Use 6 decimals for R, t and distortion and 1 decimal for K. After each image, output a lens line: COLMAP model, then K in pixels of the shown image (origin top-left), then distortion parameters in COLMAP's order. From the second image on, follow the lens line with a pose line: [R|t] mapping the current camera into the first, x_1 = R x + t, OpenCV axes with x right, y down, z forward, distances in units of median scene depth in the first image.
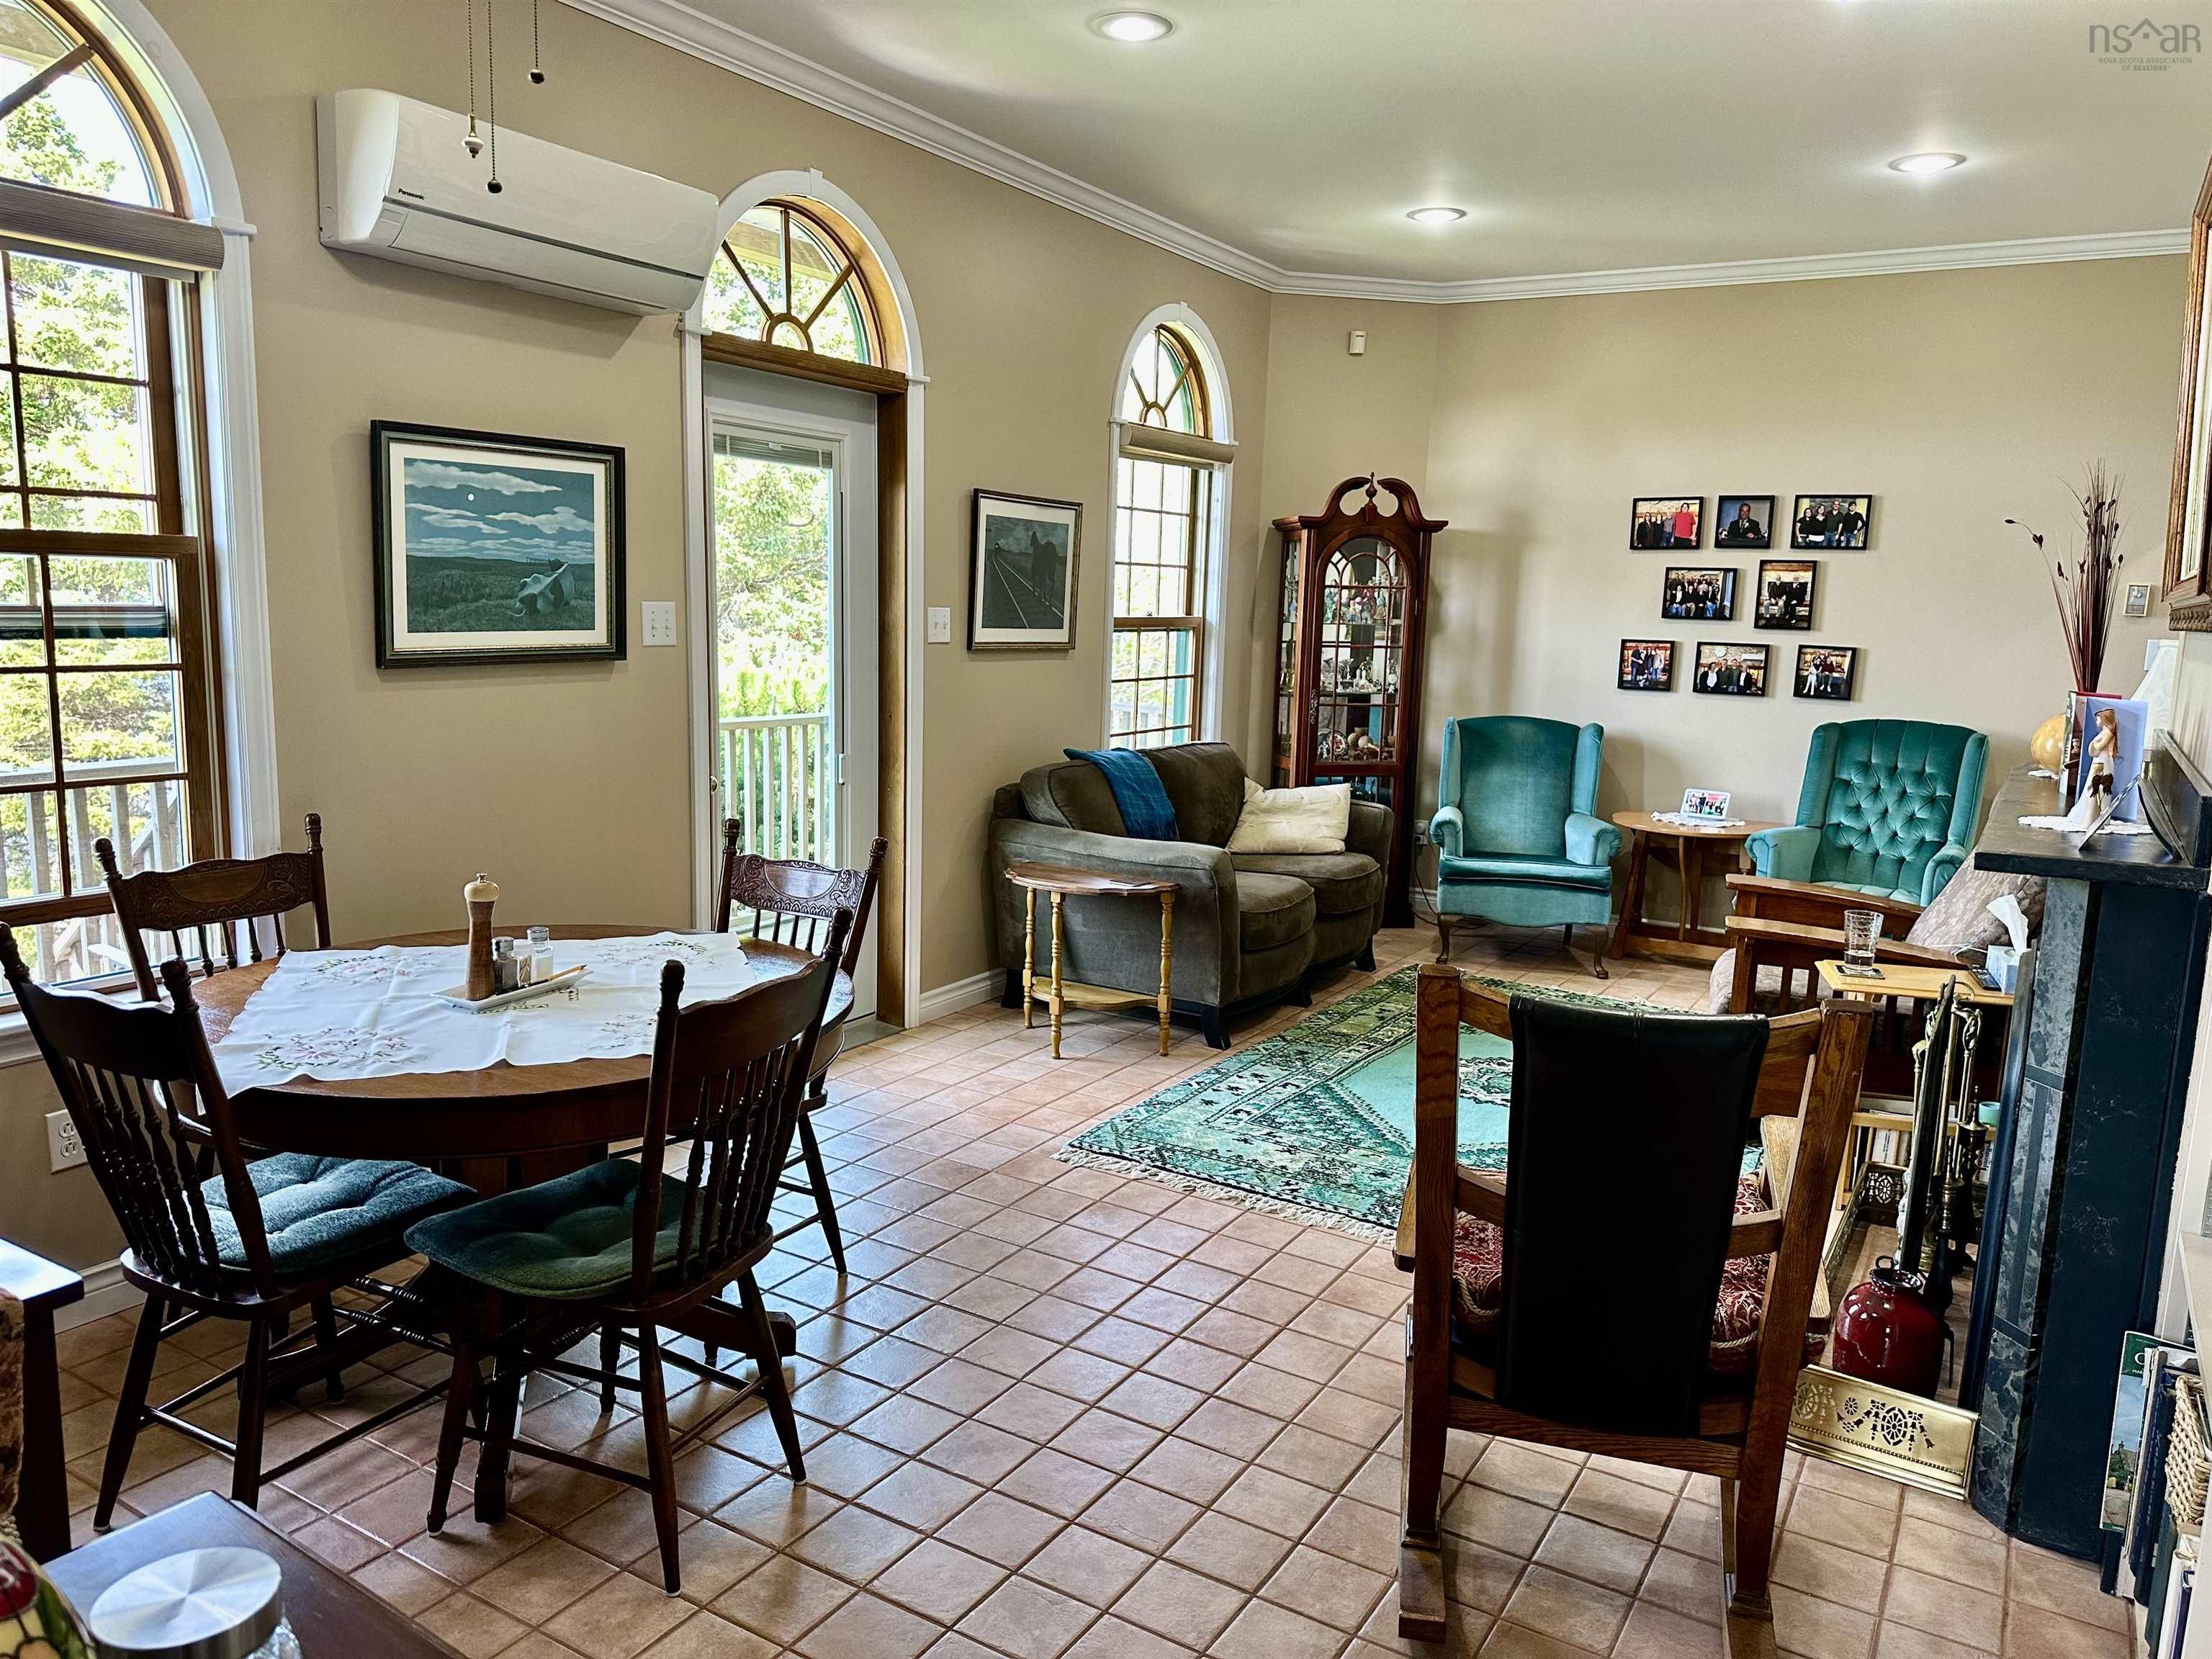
lens RADIAL K [[1566.1, 0, 1099.9], [0, 1566.1, 849.1], [0, 0, 1]] dist [0.018979, -0.058518]
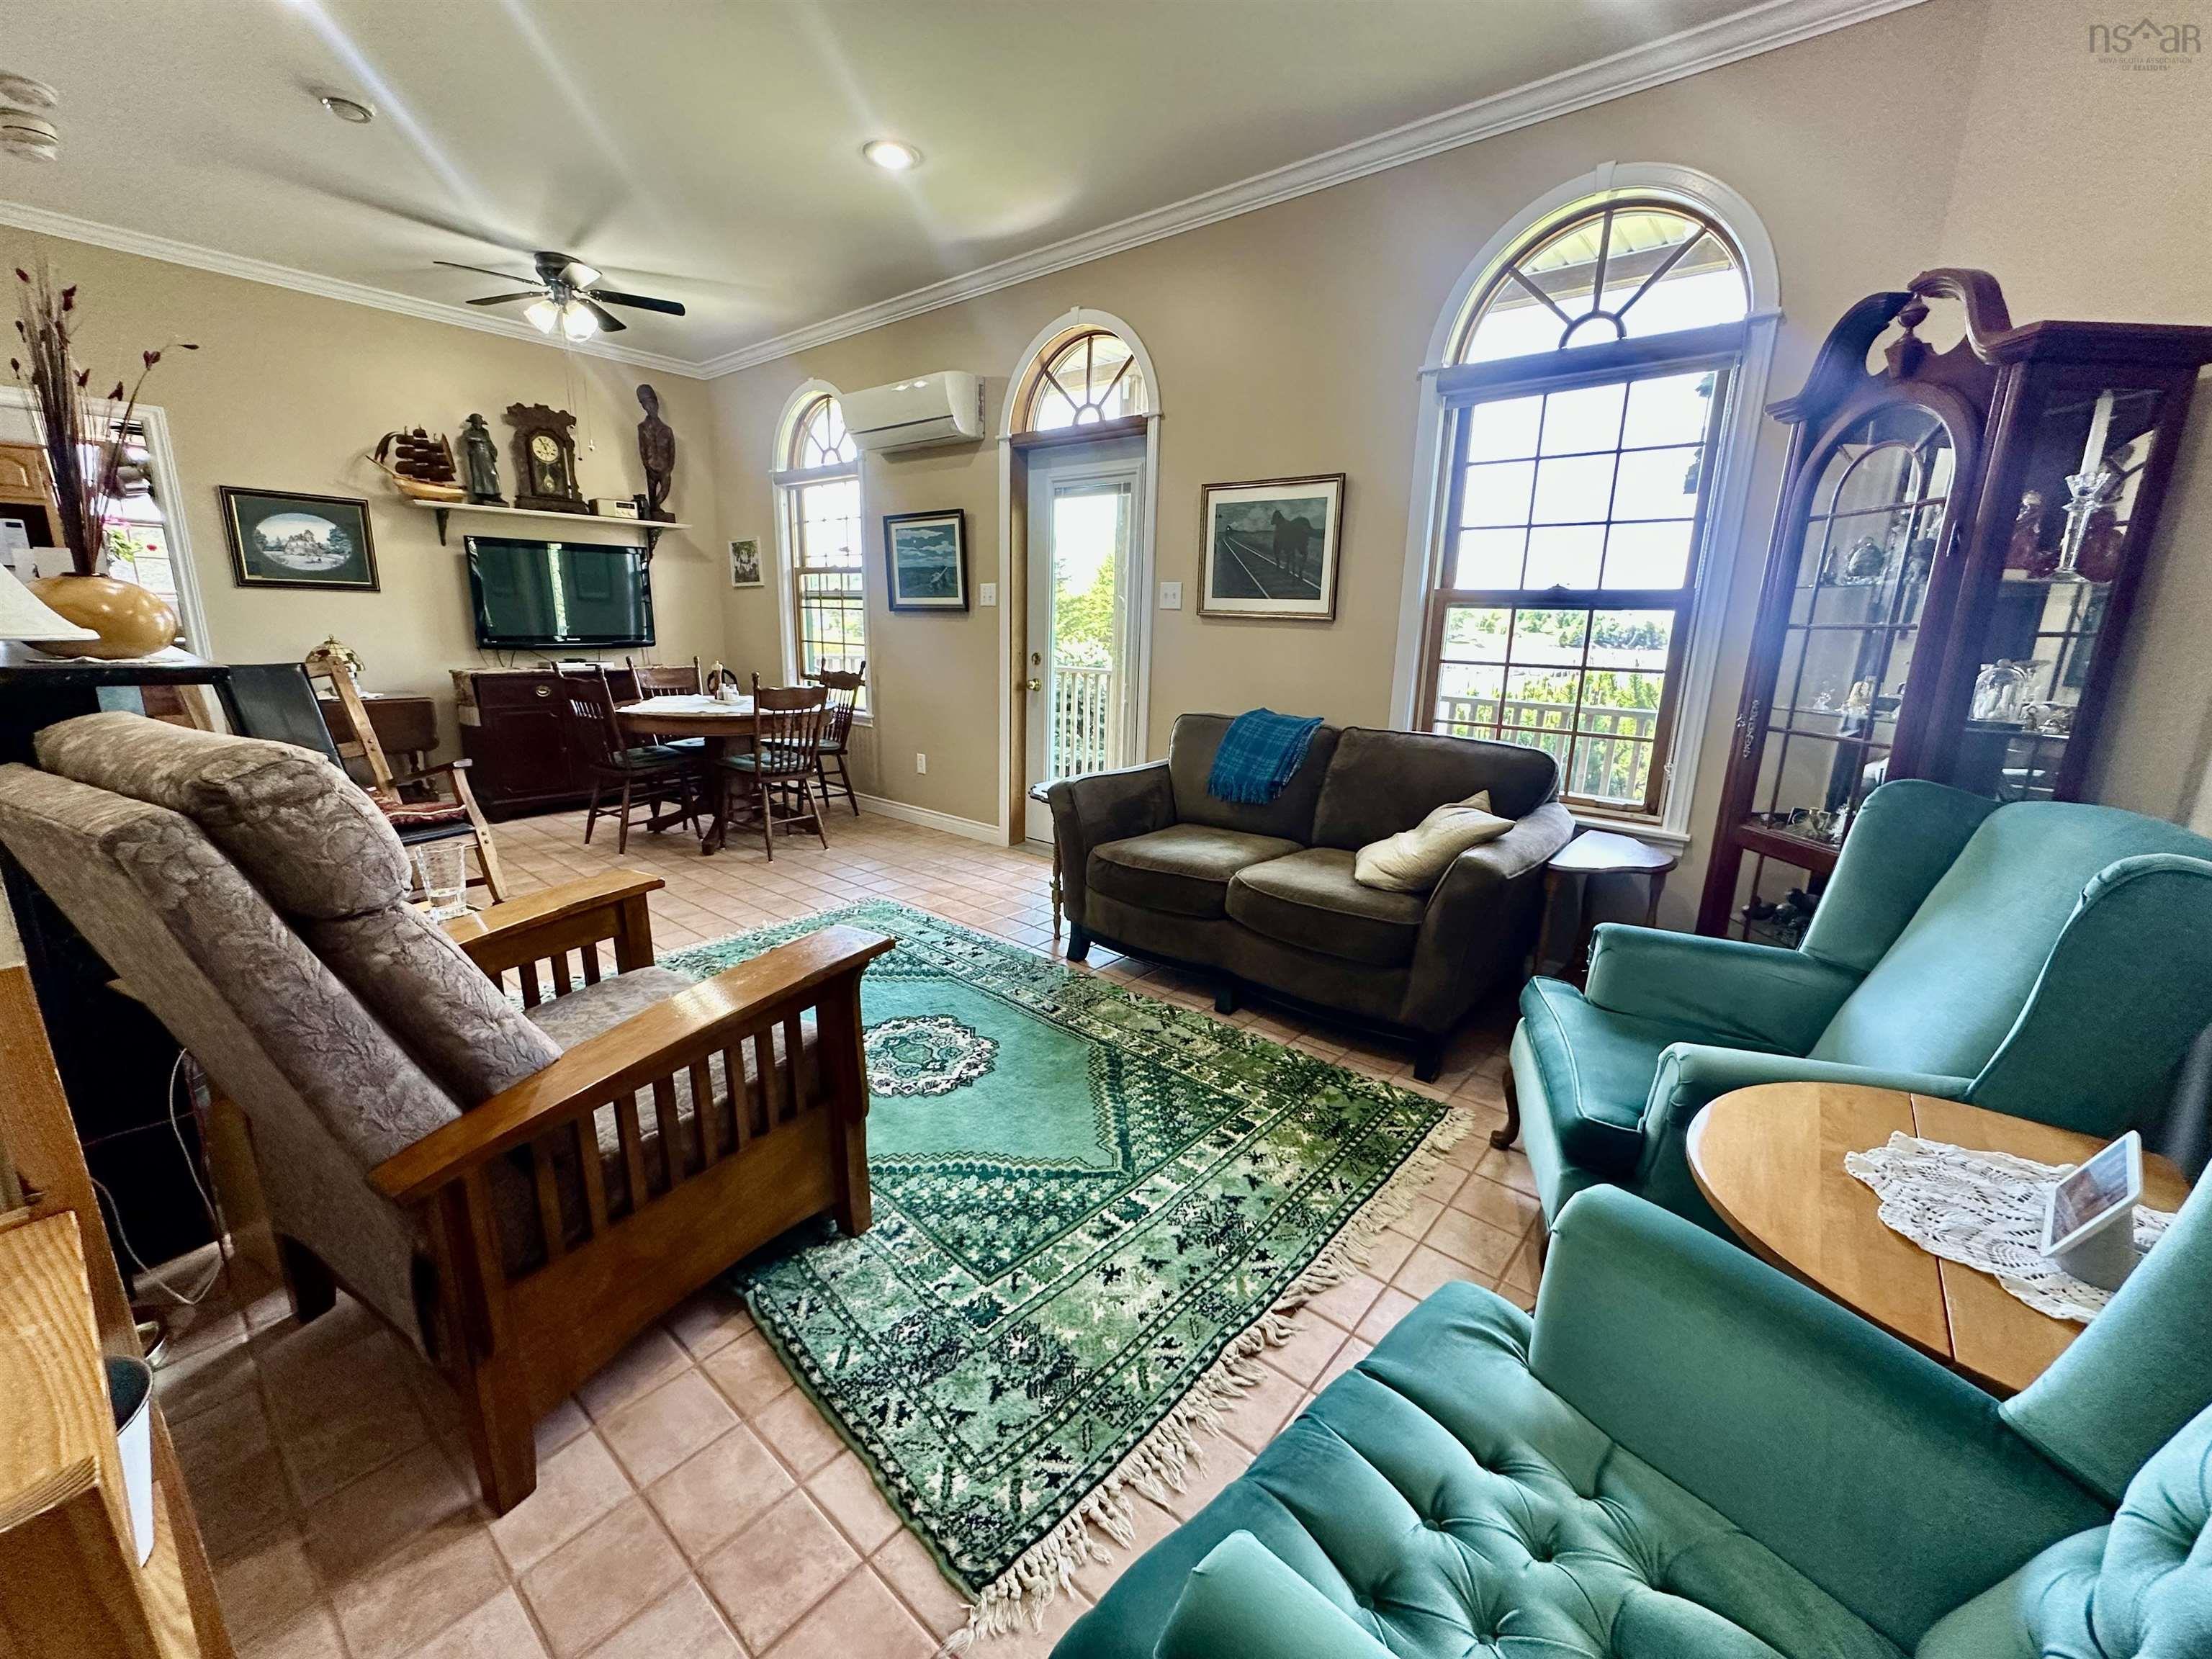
lens RADIAL K [[883.8, 0, 1091.4], [0, 883.8, 808.3], [0, 0, 1]] dist [-0.002996, -0.000180]
pose [[-0.162813, 0.176253, -0.970787, 0.539694], [-0.185308, 0.960944, 0.205544, -0.088534], [0.969099, 0.213359, -0.123793, 0.851593]]
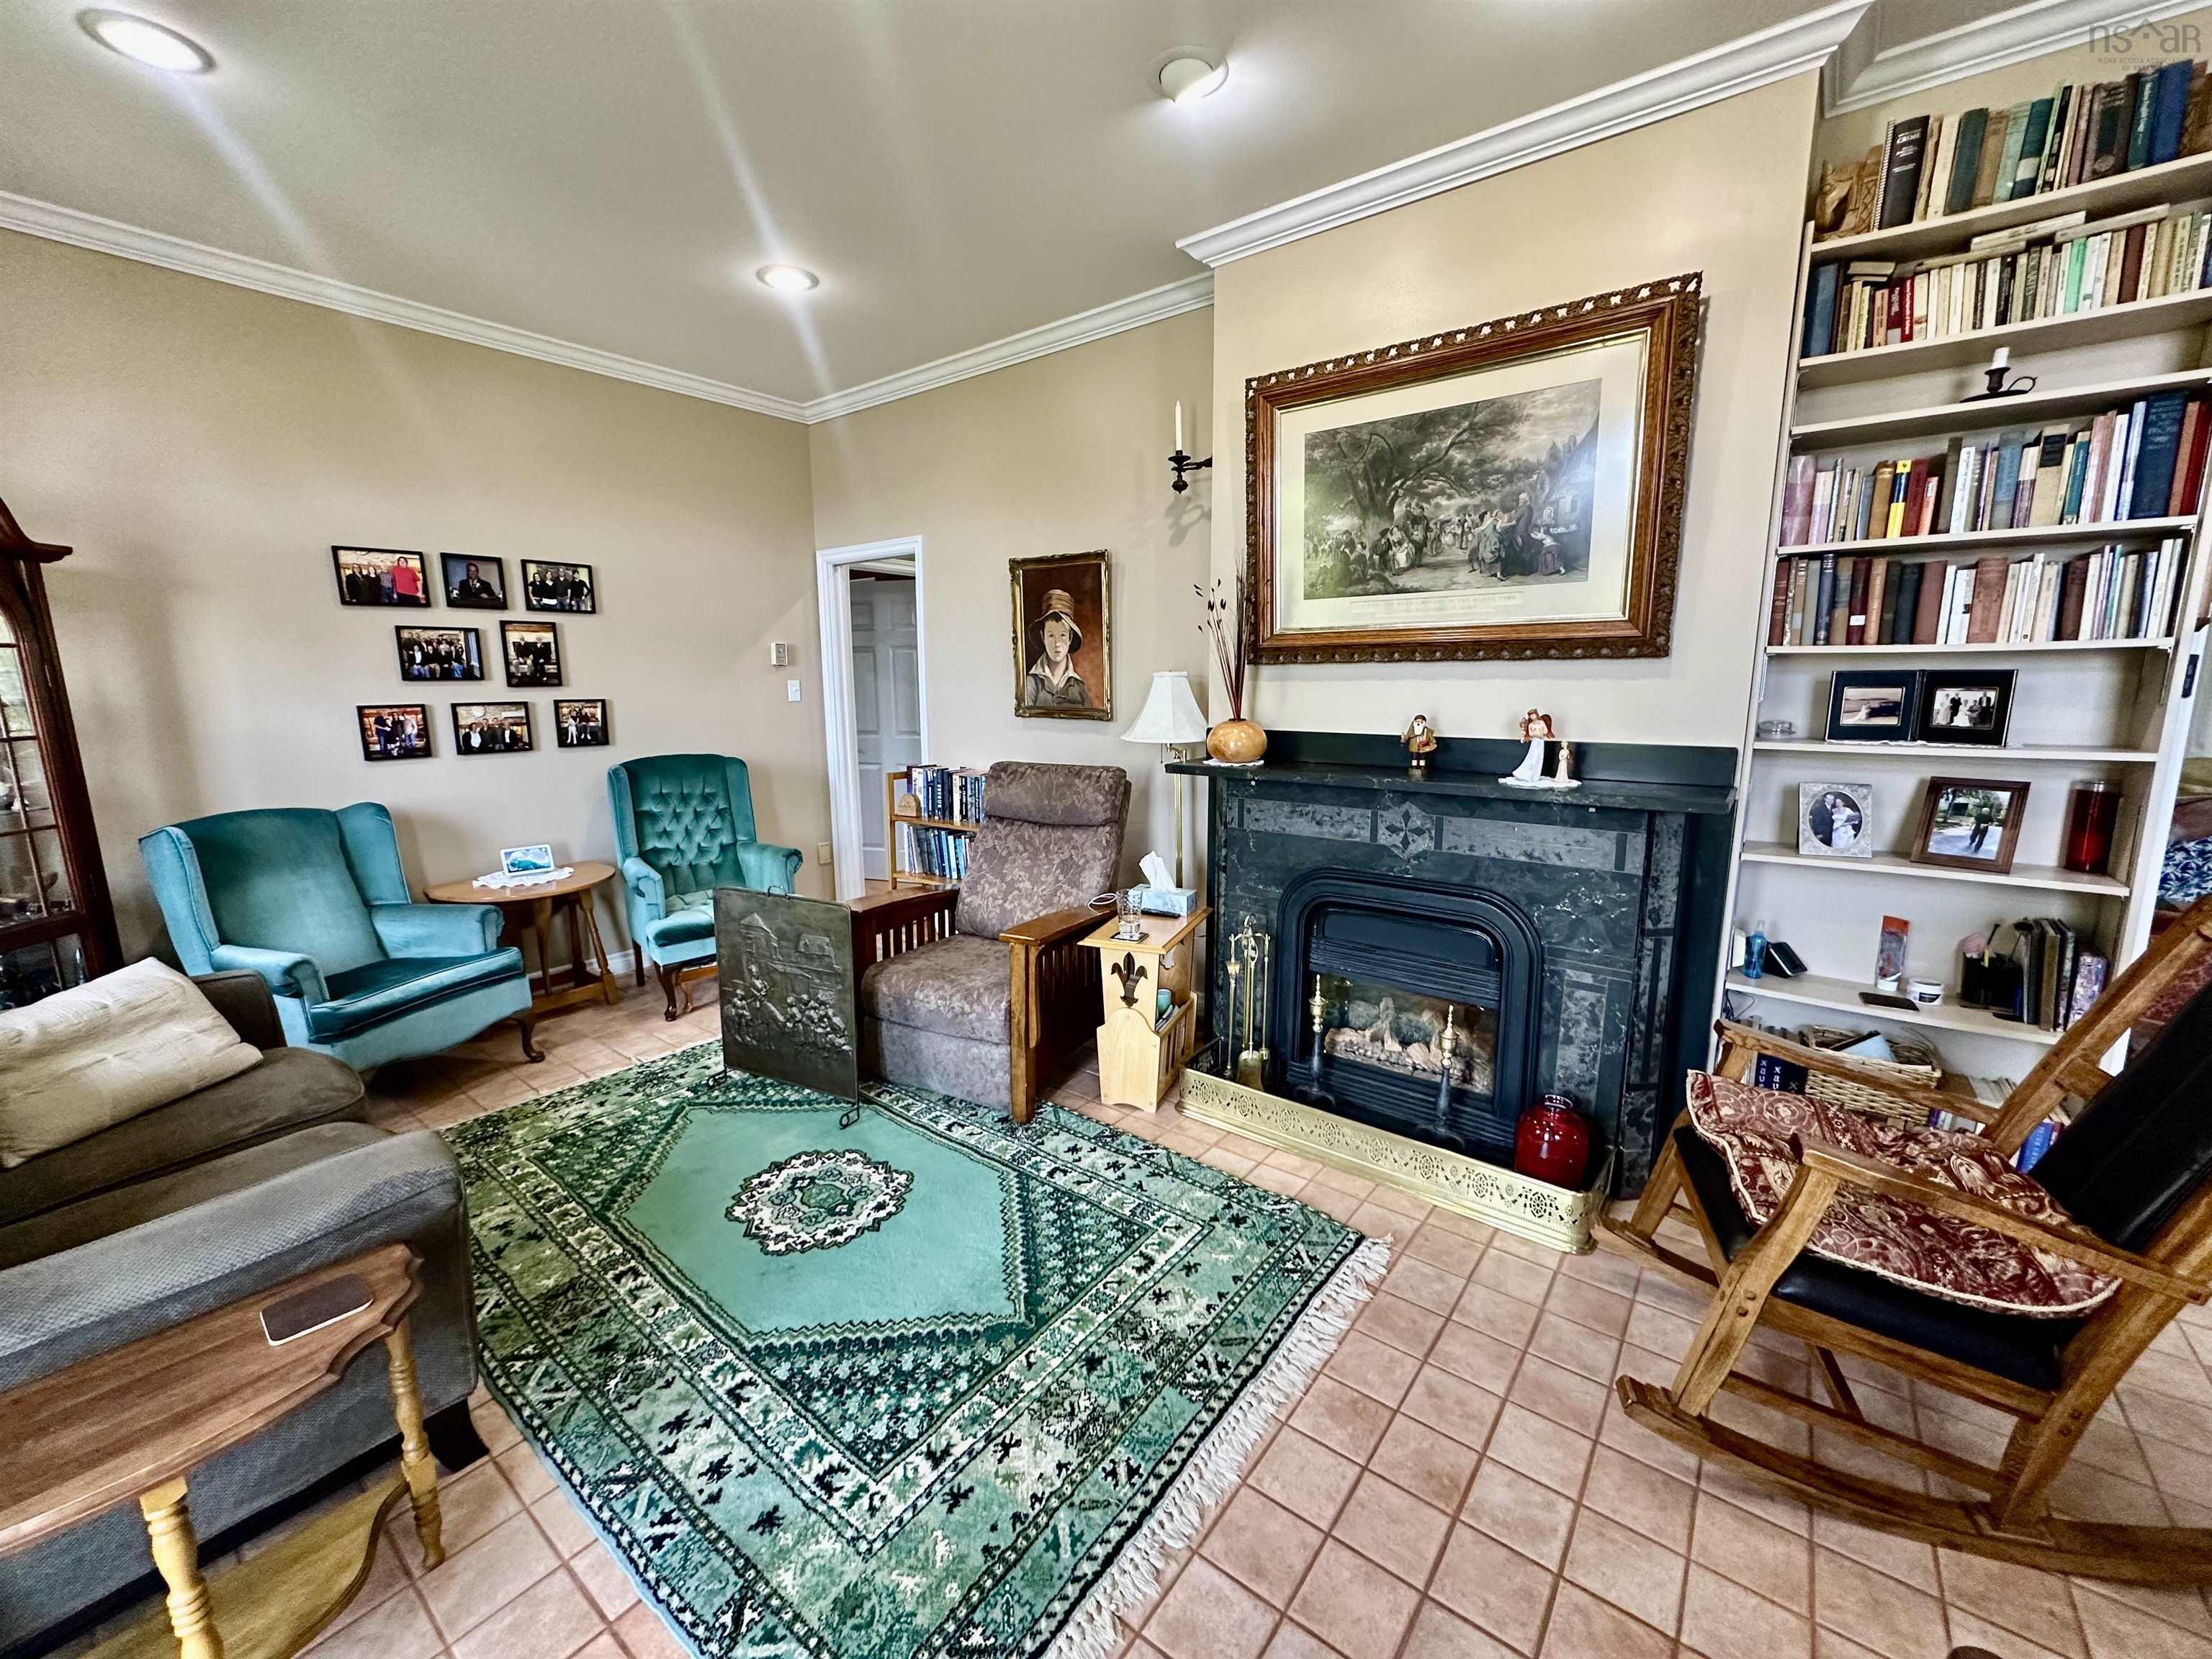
lens RADIAL K [[883.8, 0, 1110.3], [0, 883.8, 820.0], [0, 0, 1]] dist [-0.002996, -0.000180]
pose [[0.100166, -0.188978, 0.976859, -0.132654], [0.171100, 0.970443, 0.170192, -0.087984], [-0.980149, 0.150093, 0.129540, 0.556835]]
